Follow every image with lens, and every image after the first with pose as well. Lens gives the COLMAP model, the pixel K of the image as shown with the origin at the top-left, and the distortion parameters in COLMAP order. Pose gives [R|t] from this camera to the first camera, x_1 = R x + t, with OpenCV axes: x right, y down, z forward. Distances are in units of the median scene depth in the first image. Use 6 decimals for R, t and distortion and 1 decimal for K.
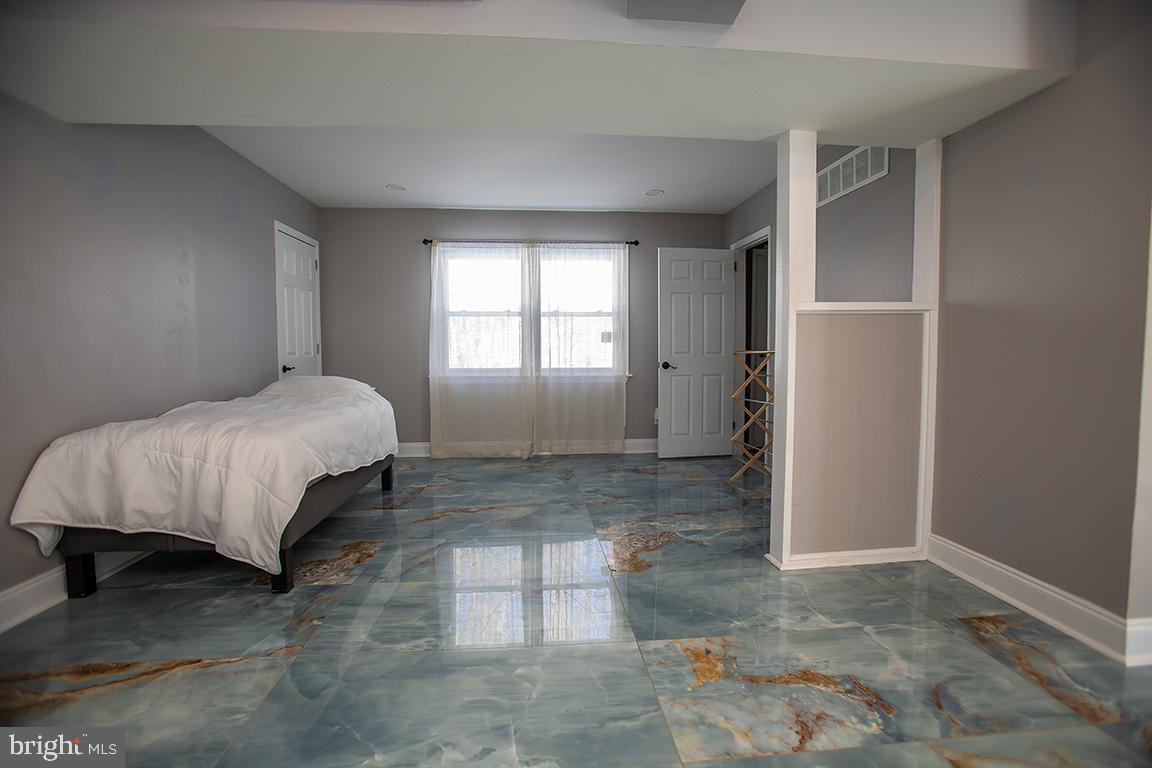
lens RADIAL K [[530.2, 0, 585.7], [0, 530.2, 384.3], [0, 0, 1]] dist [-0.060070, 0.020588]
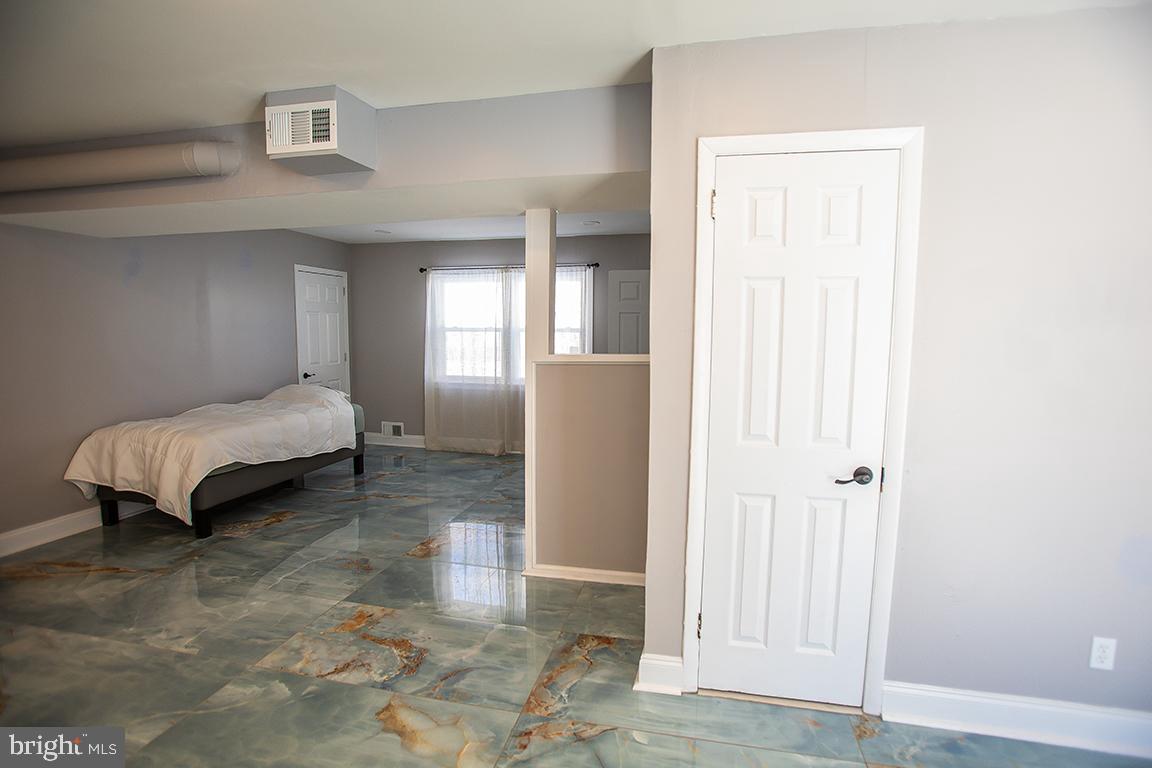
lens RADIAL K [[538.6, 0, 576.0], [0, 538.6, 384.0], [0, 0, 1]] dist [-0.061816, 0.024566]
pose [[0.953588, 0.039781, -0.298474, 0.775462], [-0.030833, 0.998924, 0.034631, -0.122800], [0.299530, -0.023821, 0.953789, -0.127452]]
